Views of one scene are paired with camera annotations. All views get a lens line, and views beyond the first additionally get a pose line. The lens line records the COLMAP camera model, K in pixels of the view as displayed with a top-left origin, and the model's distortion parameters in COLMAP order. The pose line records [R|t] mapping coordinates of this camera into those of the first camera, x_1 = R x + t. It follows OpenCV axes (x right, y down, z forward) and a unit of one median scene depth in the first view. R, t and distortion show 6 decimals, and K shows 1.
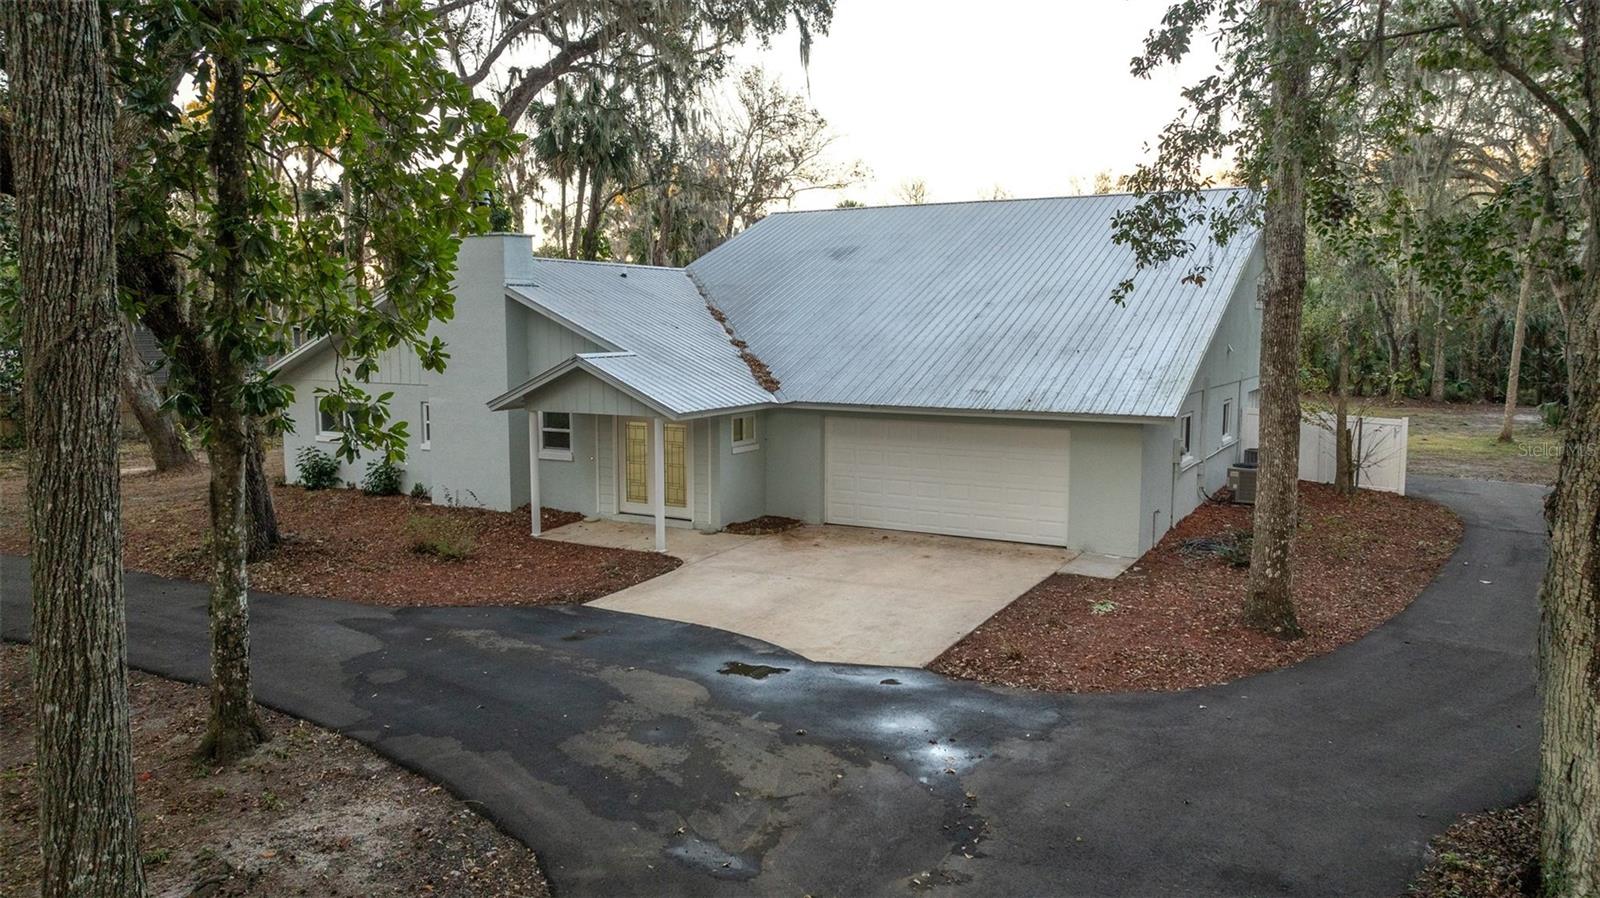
lens RADIAL K [[1118.7, 0, 808.8], [0, 1118.7, 447.2], [0, 0, 1]] dist [-0.005851, 0.006706]
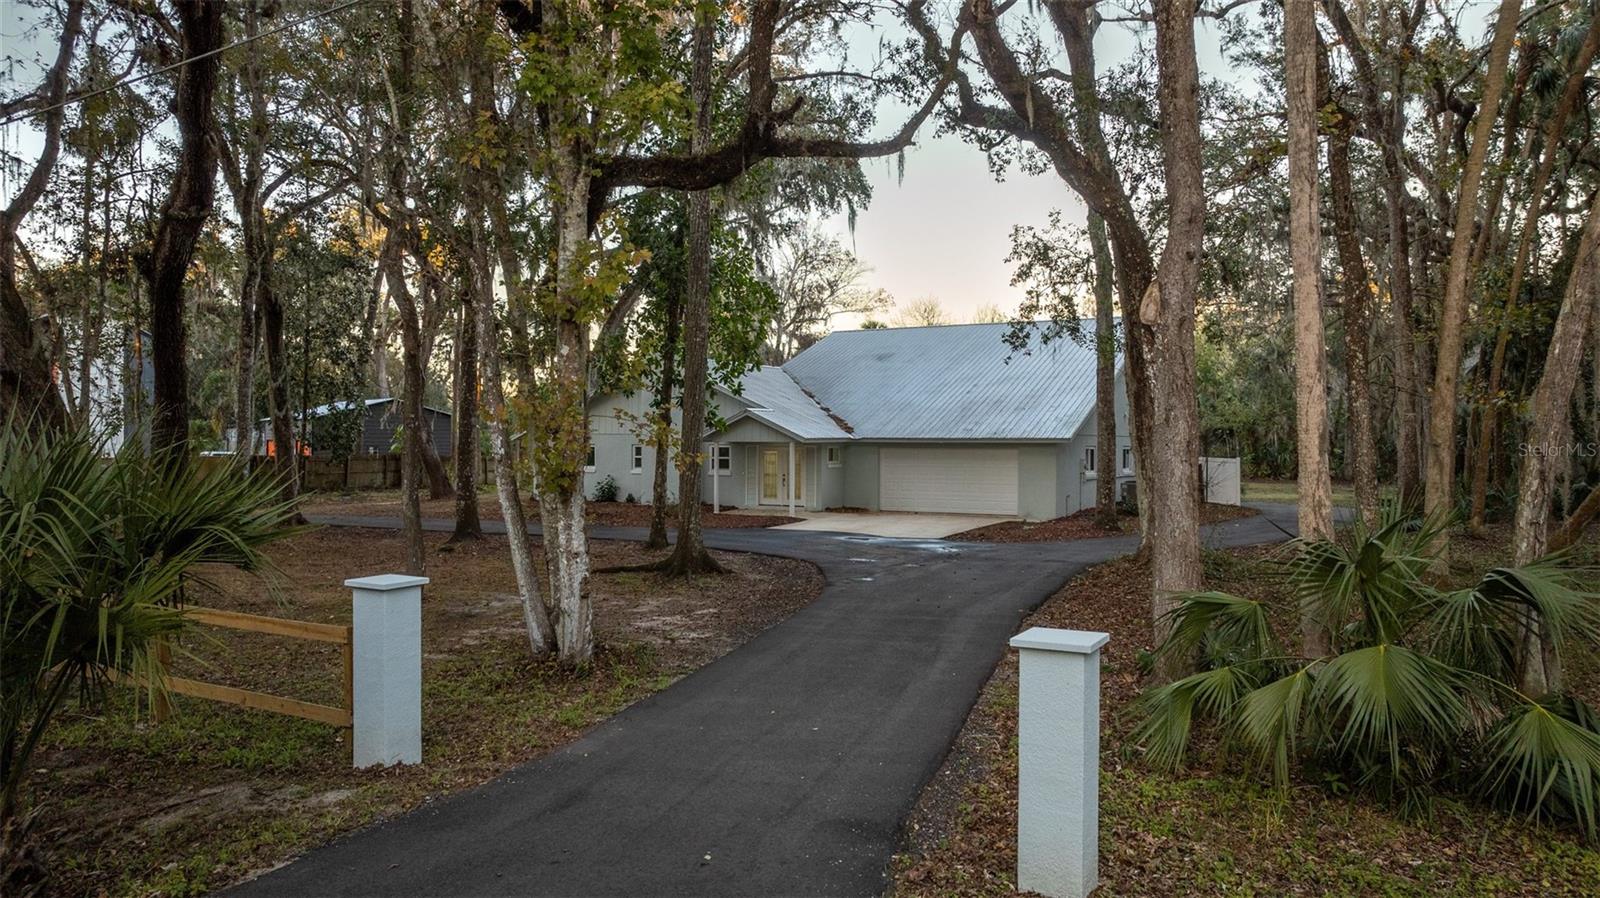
lens RADIAL K [[1118.7, 0, 802.8], [0, 1118.7, 441.4], [0, 0, 1]] dist [-0.005851, 0.006706]
pose [[0.999875, 0.001018, -0.015792, -0.082817], [-0.002712, 0.994188, -0.107625, 0.158378], [0.015590, 0.107655, 0.994066, -0.767534]]
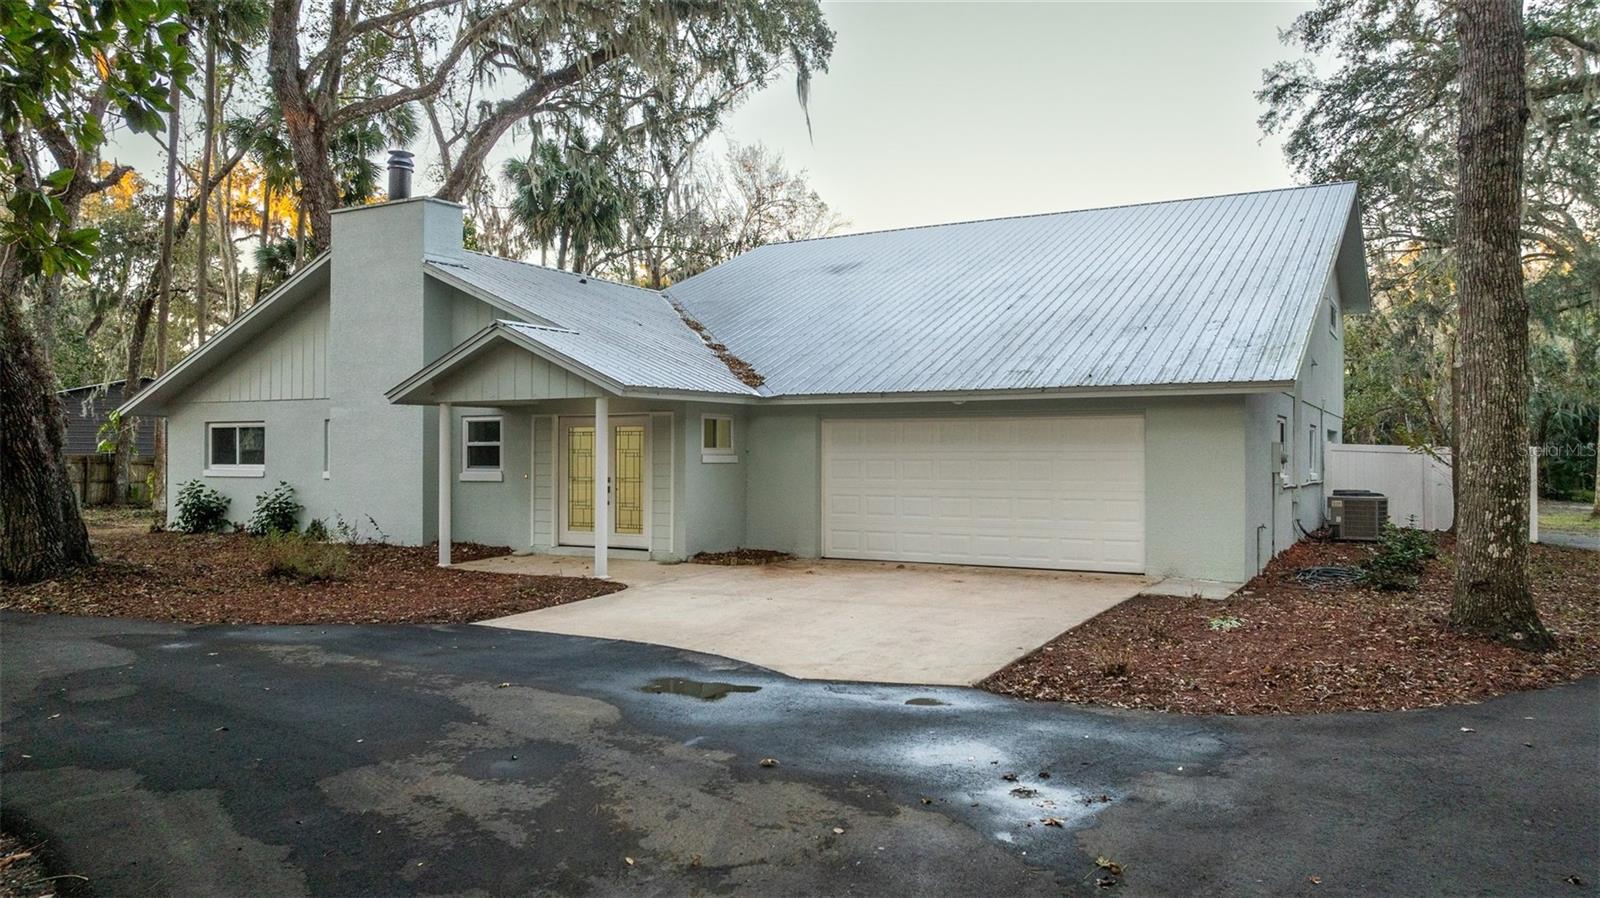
lens RADIAL K [[1118.7, 0, 808.1], [0, 1118.7, 448.8], [0, 0, 1]] dist [-0.005851, 0.006706]
pose [[0.999996, 0.000793, -0.002737, 0.007539], [-0.001107, 0.993199, -0.116427, 0.089988], [0.002626, 0.116430, 0.993195, 0.236064]]
